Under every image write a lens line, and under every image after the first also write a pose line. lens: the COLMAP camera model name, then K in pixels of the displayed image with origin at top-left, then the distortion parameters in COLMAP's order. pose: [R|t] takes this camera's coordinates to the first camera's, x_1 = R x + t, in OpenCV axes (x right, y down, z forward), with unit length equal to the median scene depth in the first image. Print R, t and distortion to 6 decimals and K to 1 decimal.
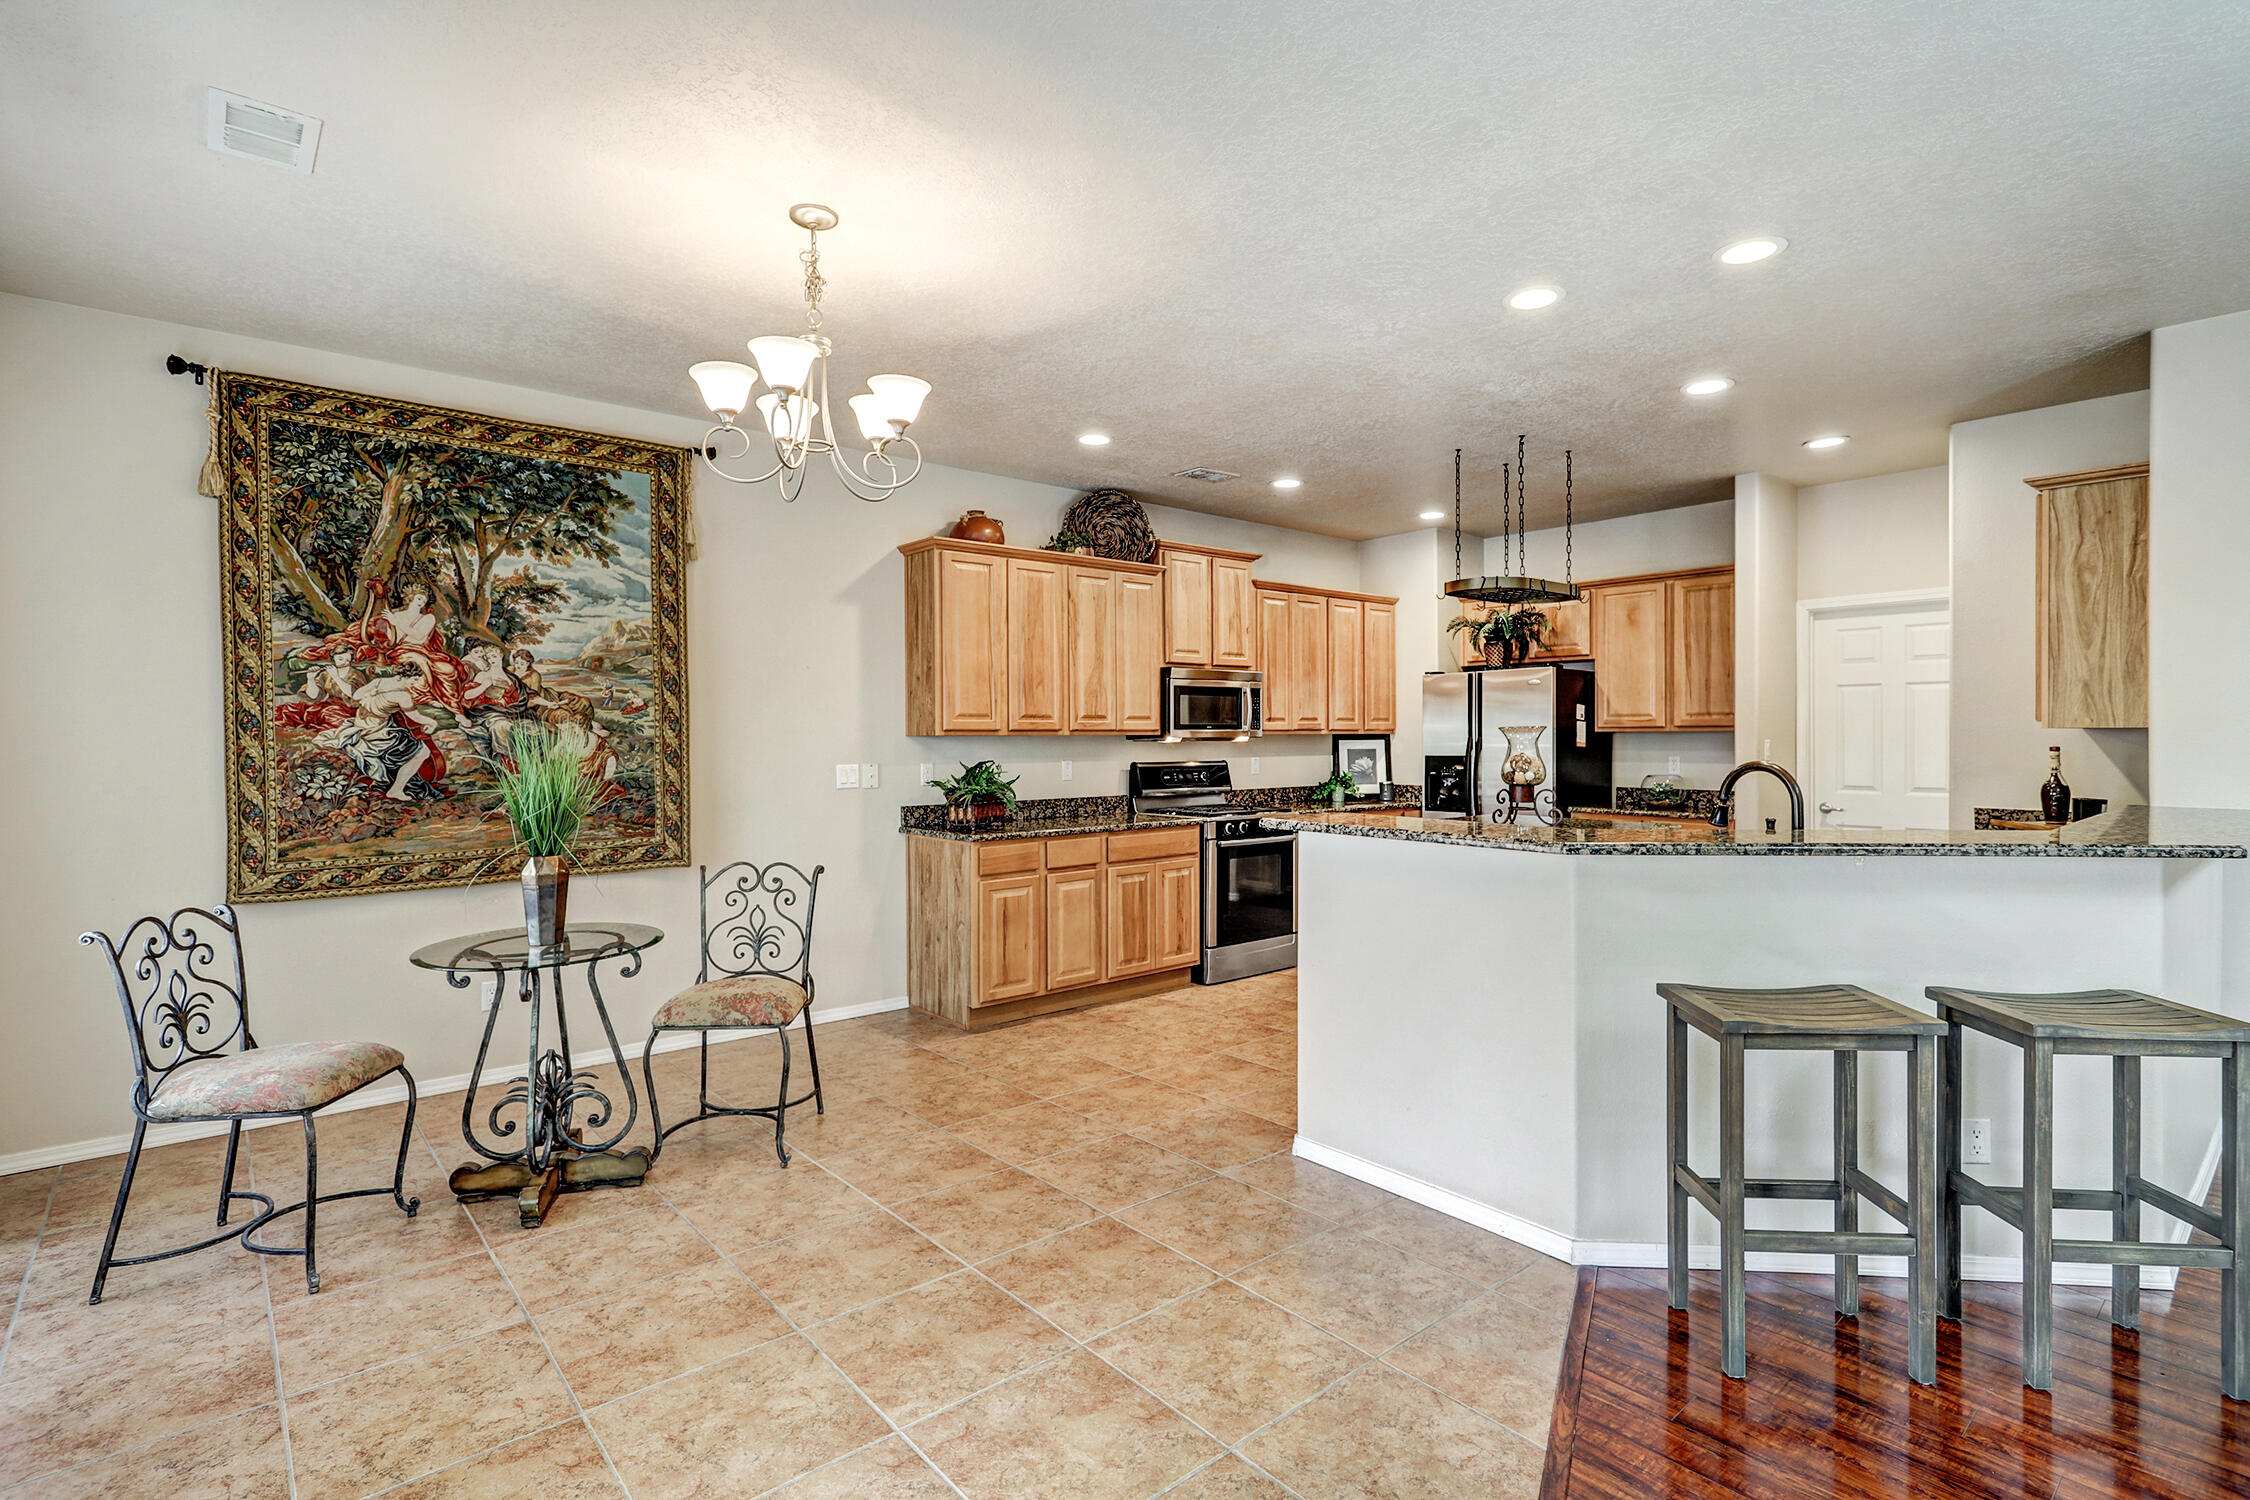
lens RADIAL K [[1076.2, 0, 1142.5], [0, 1076.2, 734.6], [0, 0, 1]] dist [-0.002873, 0.003660]
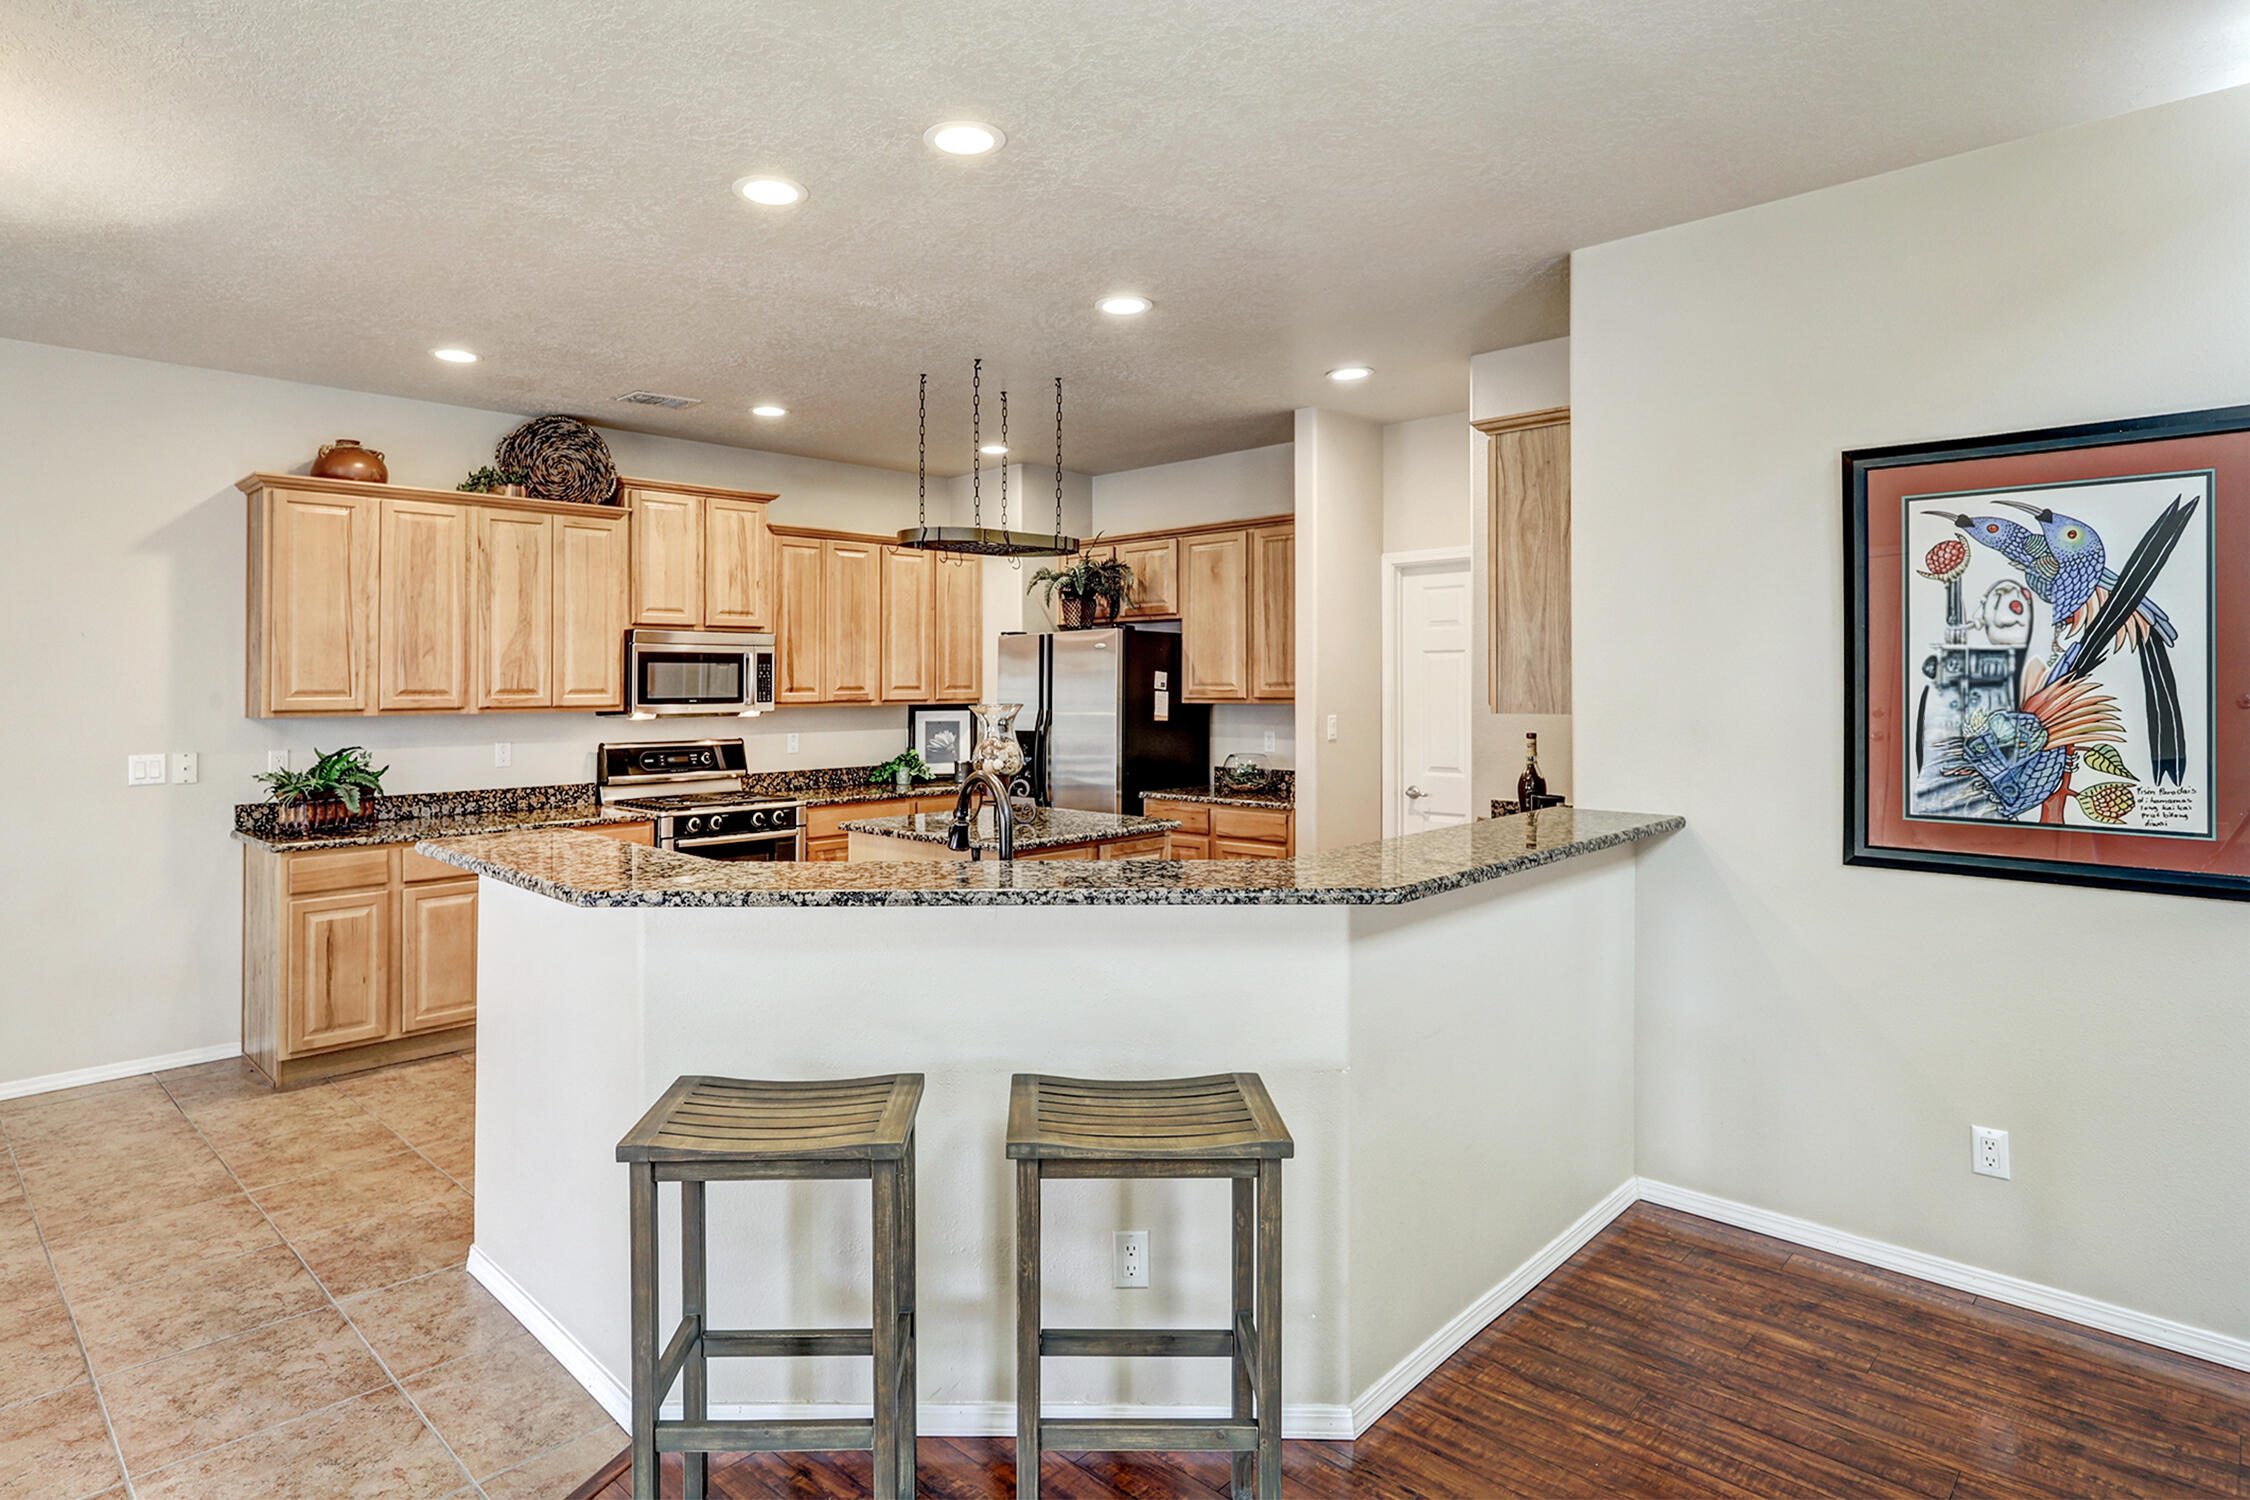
lens RADIAL K [[1201.1, 0, 1067.5], [0, 1201.1, 667.5], [0, 0, 1]] dist [-0.008010, 0.005610]
pose [[0.997213, -0.000245, 0.074602, 0.298441], [0.001293, 0.999901, -0.013999, -0.020595], [-0.074591, 0.014056, 0.997115, 0.052804]]
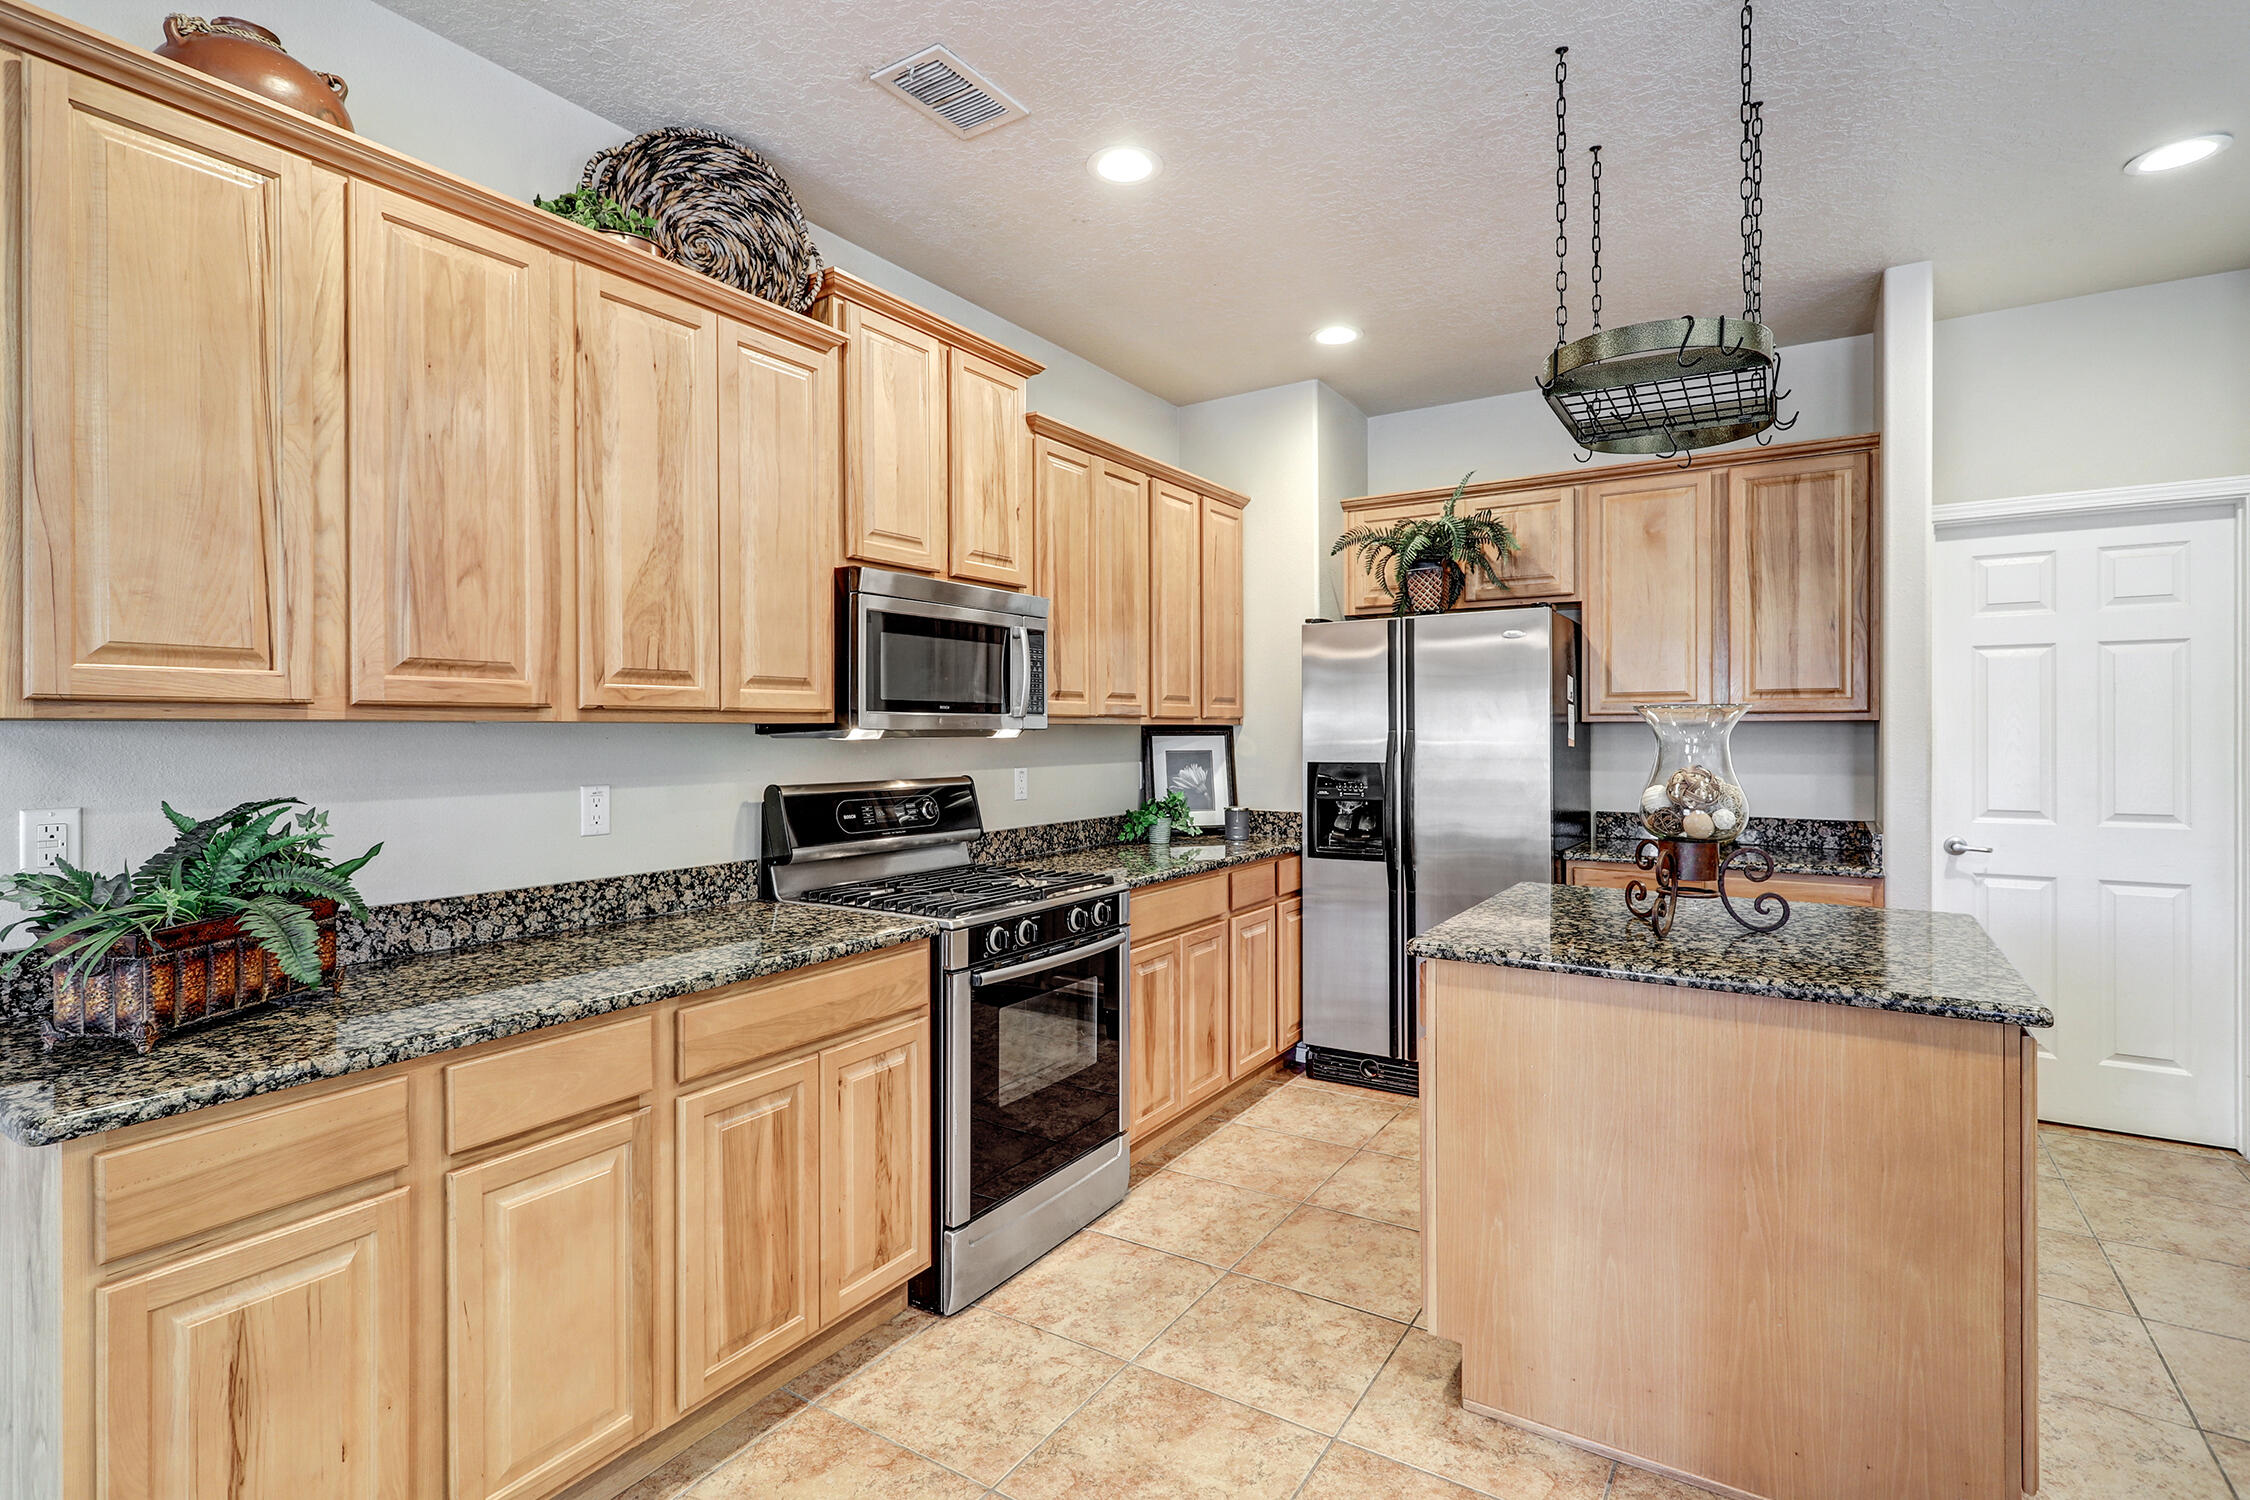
lens RADIAL K [[1076.2, 0, 1131.5], [0, 1076.2, 736.9], [0, 0, 1]] dist [-0.002873, 0.003660]
pose [[0.960521, 0.000035, 0.278207, 0.011326], [-0.001651, 0.999983, 0.005575, 0.003205], [-0.278202, -0.005815, 0.960505, 0.568118]]
